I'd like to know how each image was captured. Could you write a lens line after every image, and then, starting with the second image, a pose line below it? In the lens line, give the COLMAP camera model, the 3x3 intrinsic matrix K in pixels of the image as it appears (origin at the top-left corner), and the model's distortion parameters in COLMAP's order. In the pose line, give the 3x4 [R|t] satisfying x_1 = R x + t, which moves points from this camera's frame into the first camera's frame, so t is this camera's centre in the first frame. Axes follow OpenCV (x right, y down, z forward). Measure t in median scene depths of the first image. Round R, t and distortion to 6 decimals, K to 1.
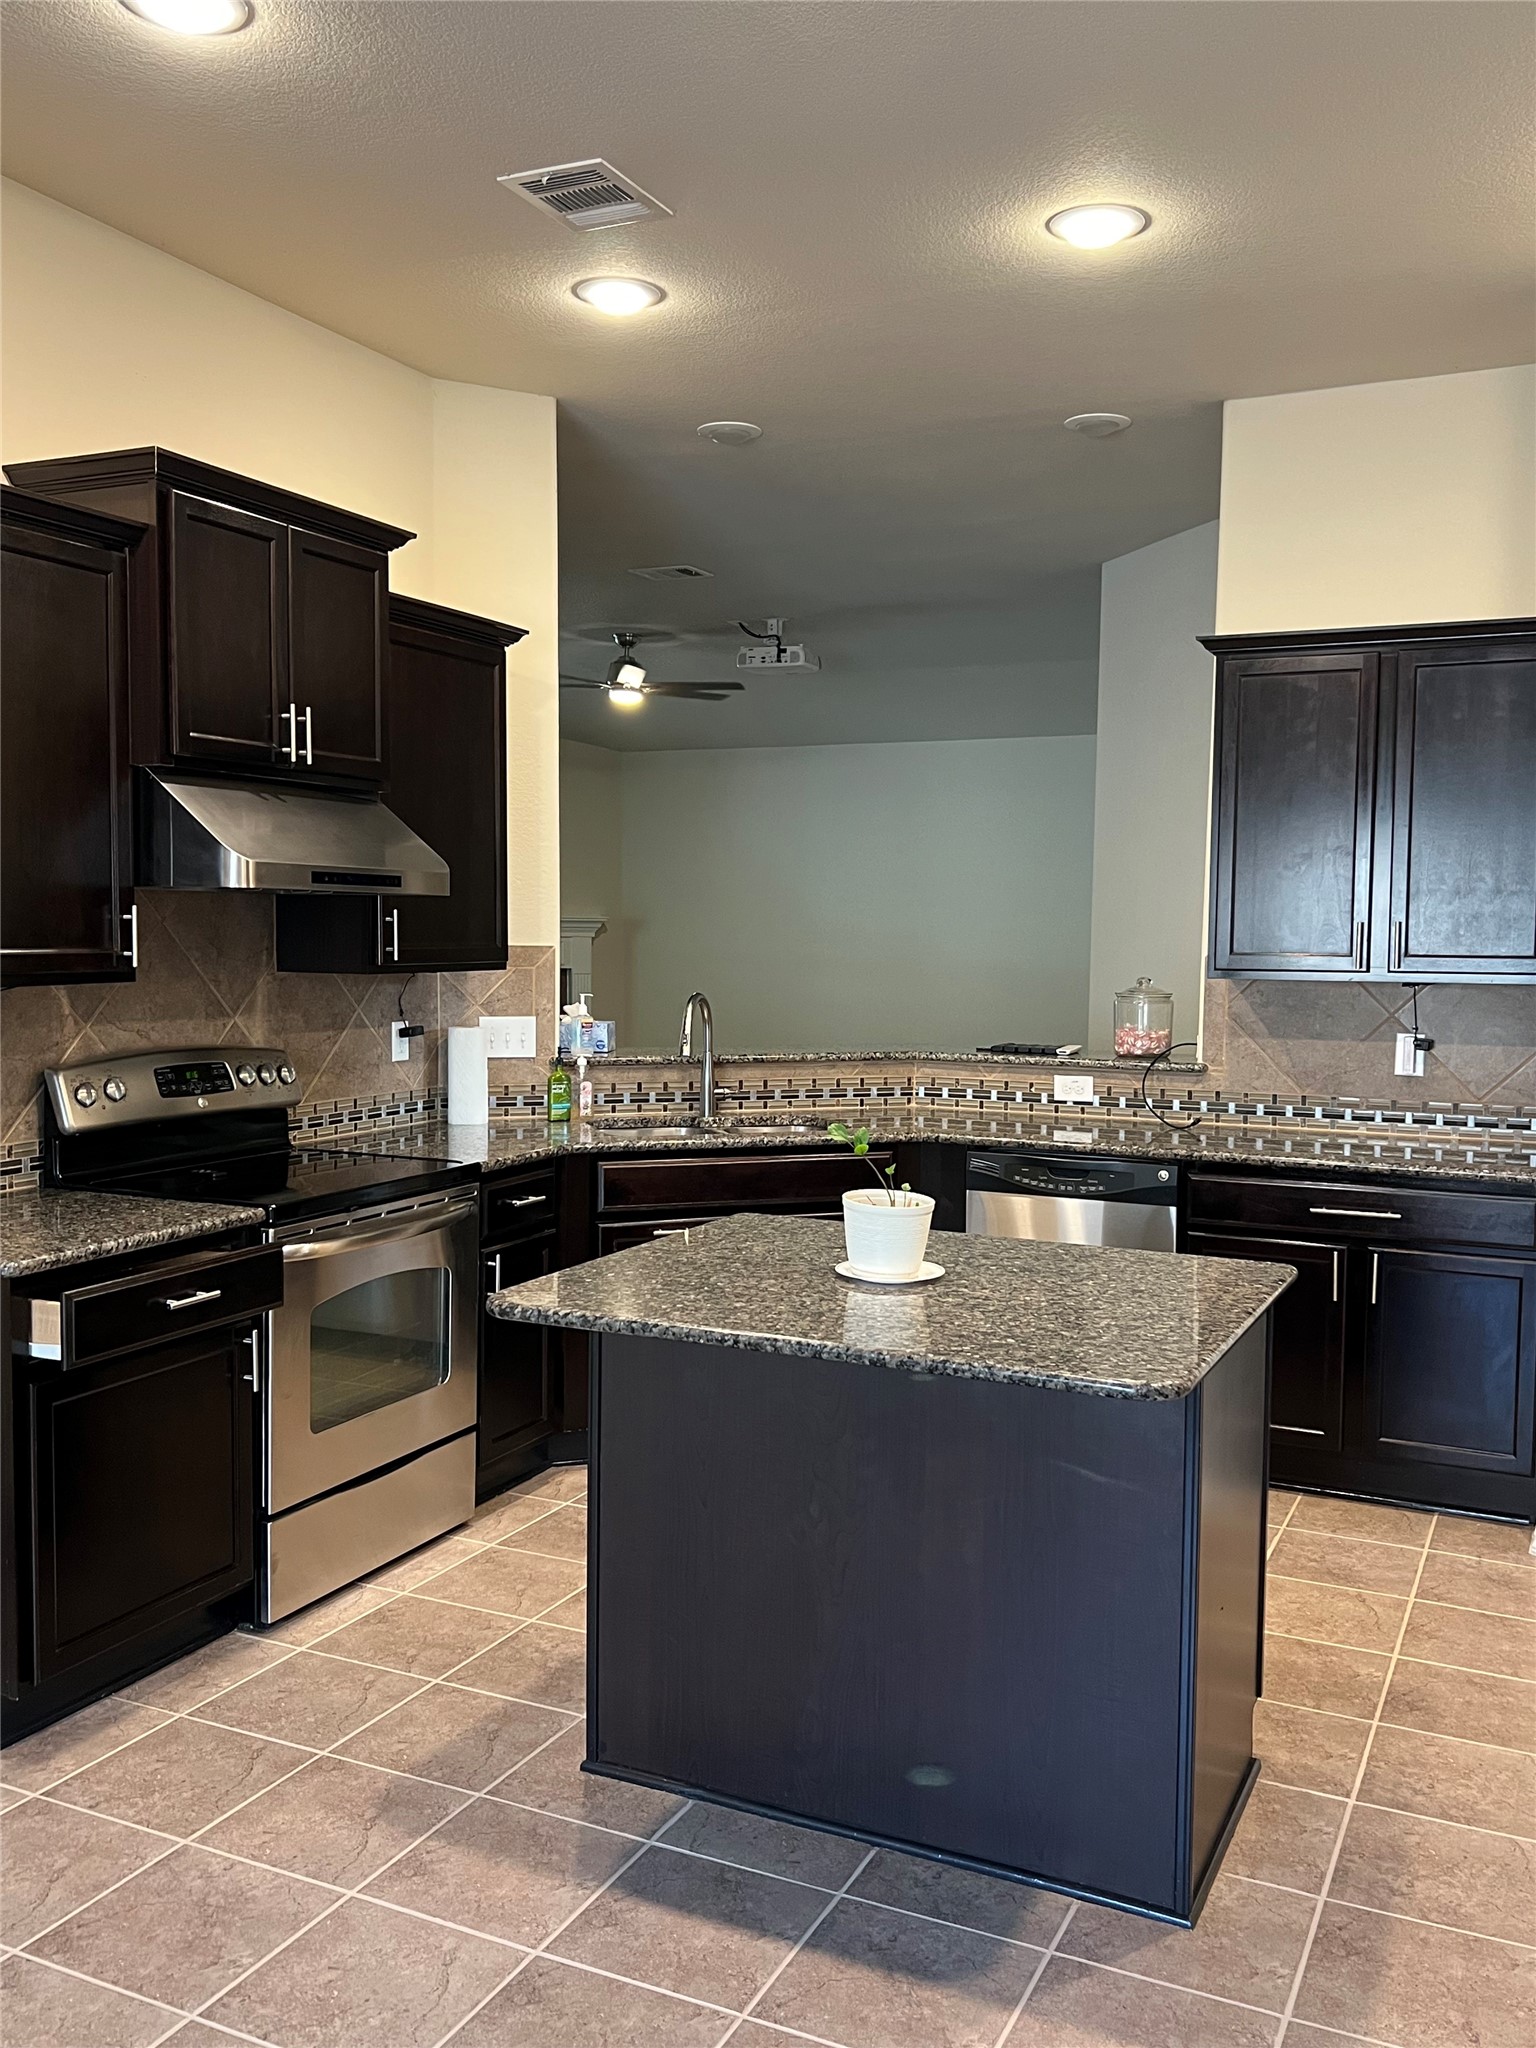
lens RADIAL K [[1737.3, 0, 769.4], [0, 1737.3, 1012.5], [0, 0, 1]] dist [0.077984, -0.087922]
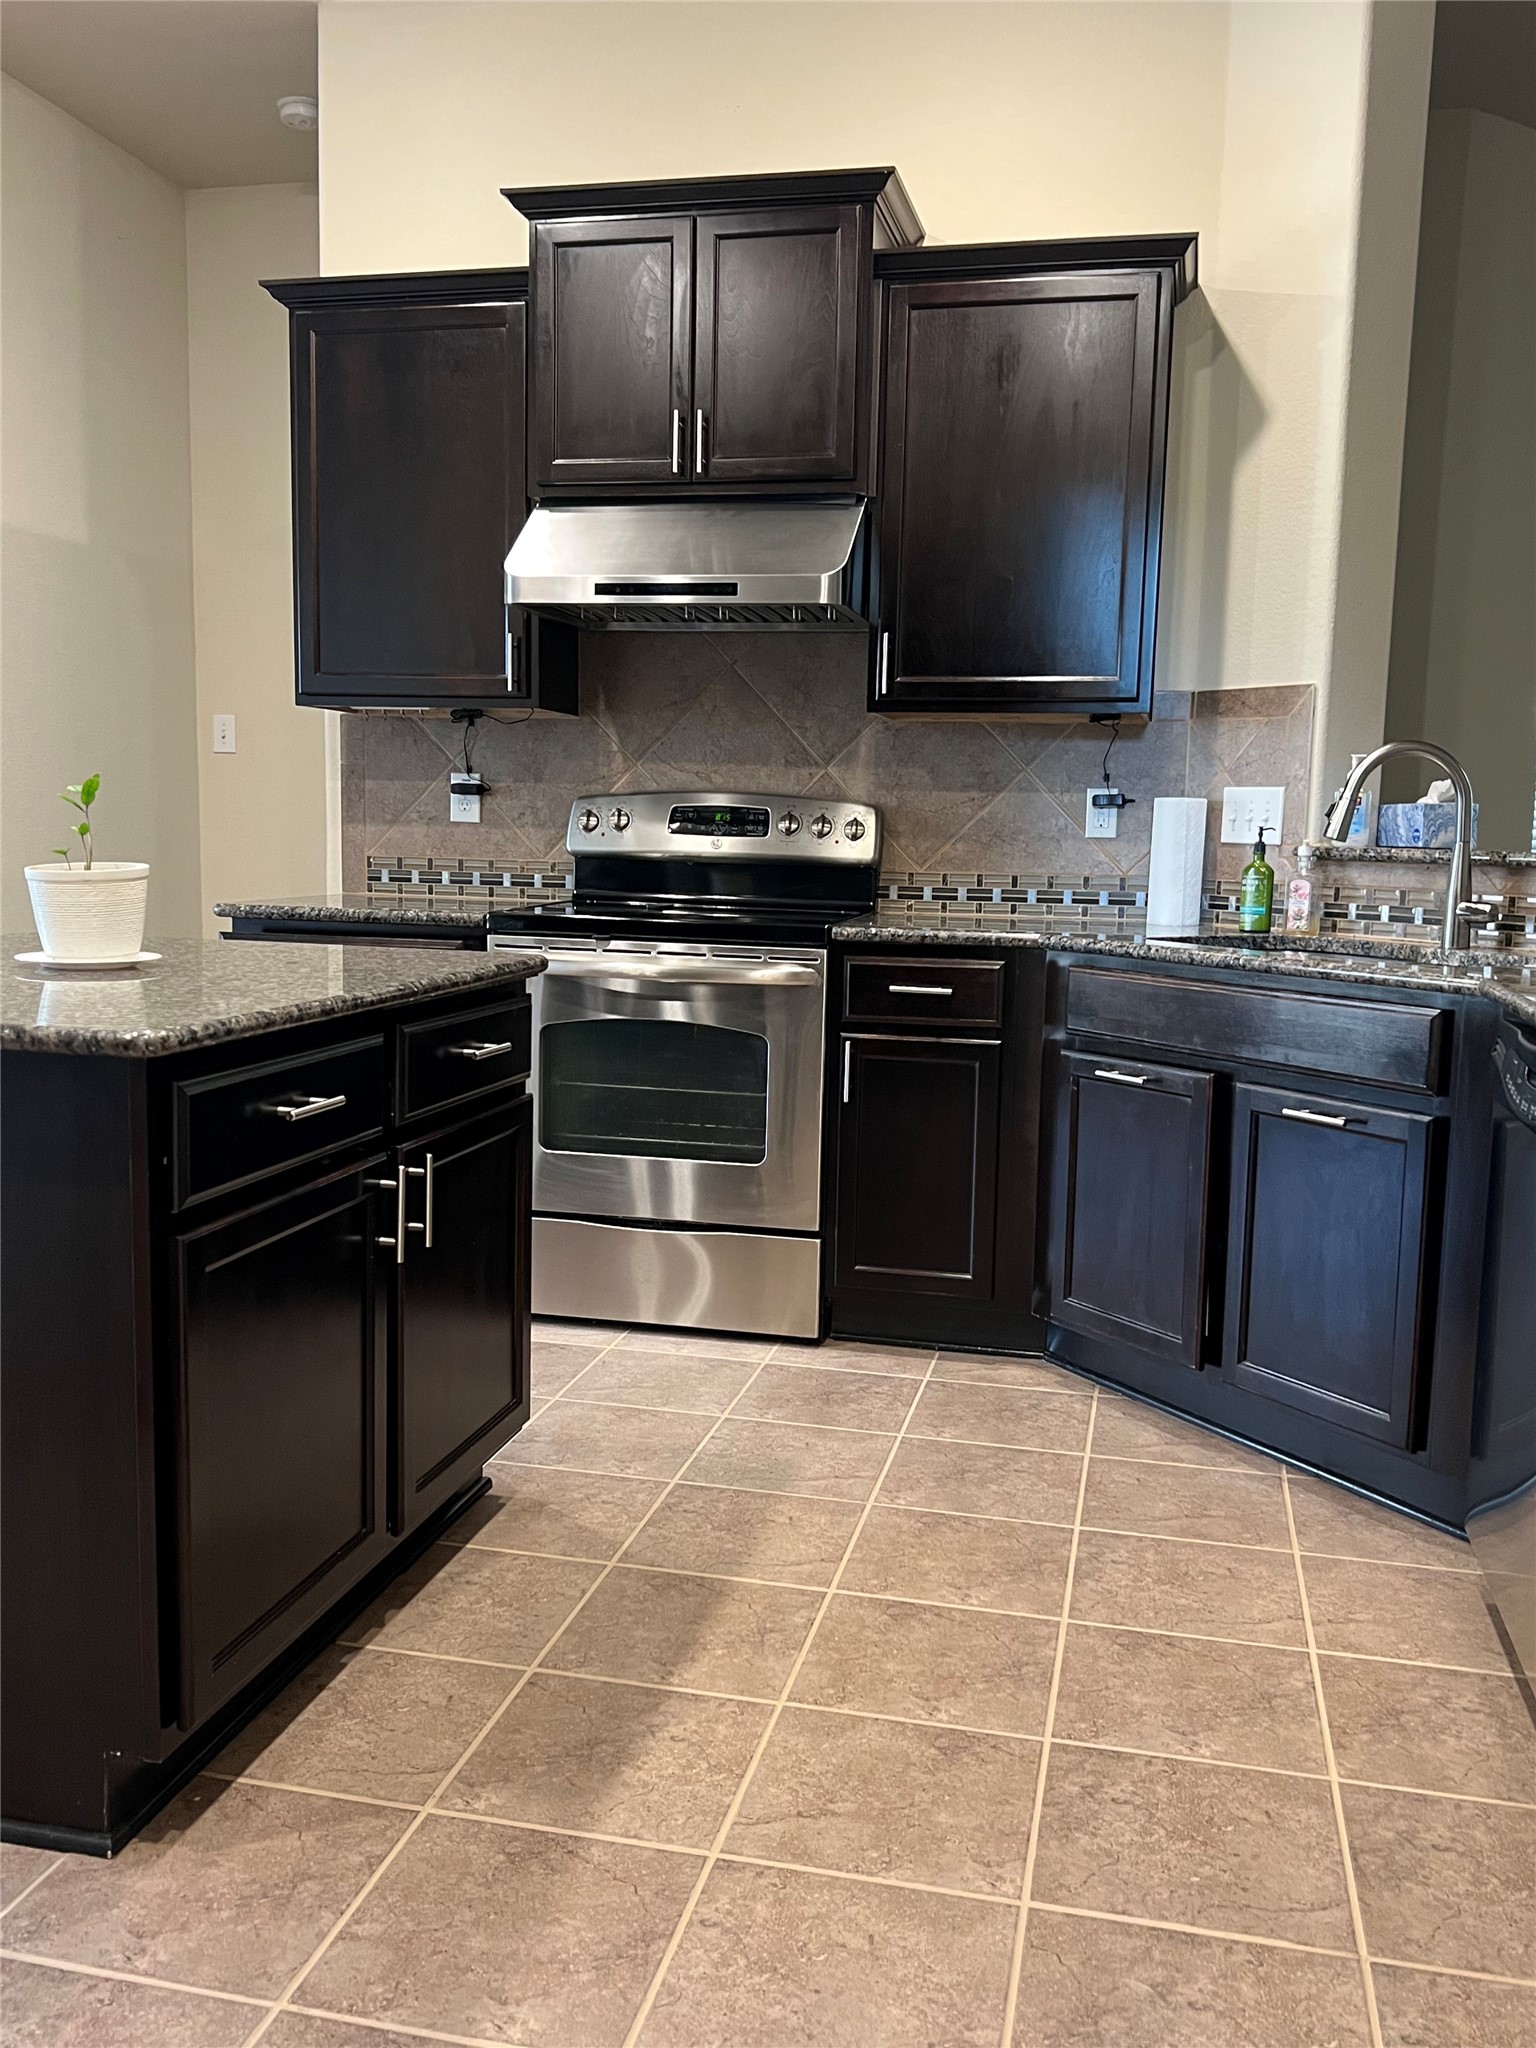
lens RADIAL K [[1737.3, 0, 770.1], [0, 1737.3, 1030.9], [0, 0, 1]] dist [0.077984, -0.087922]
pose [[0.215505, 0.111075, -0.970165, 0.581221], [-0.071520, 0.992637, 0.097761, 0.051071], [0.973880, 0.048318, 0.221863, 0.711832]]
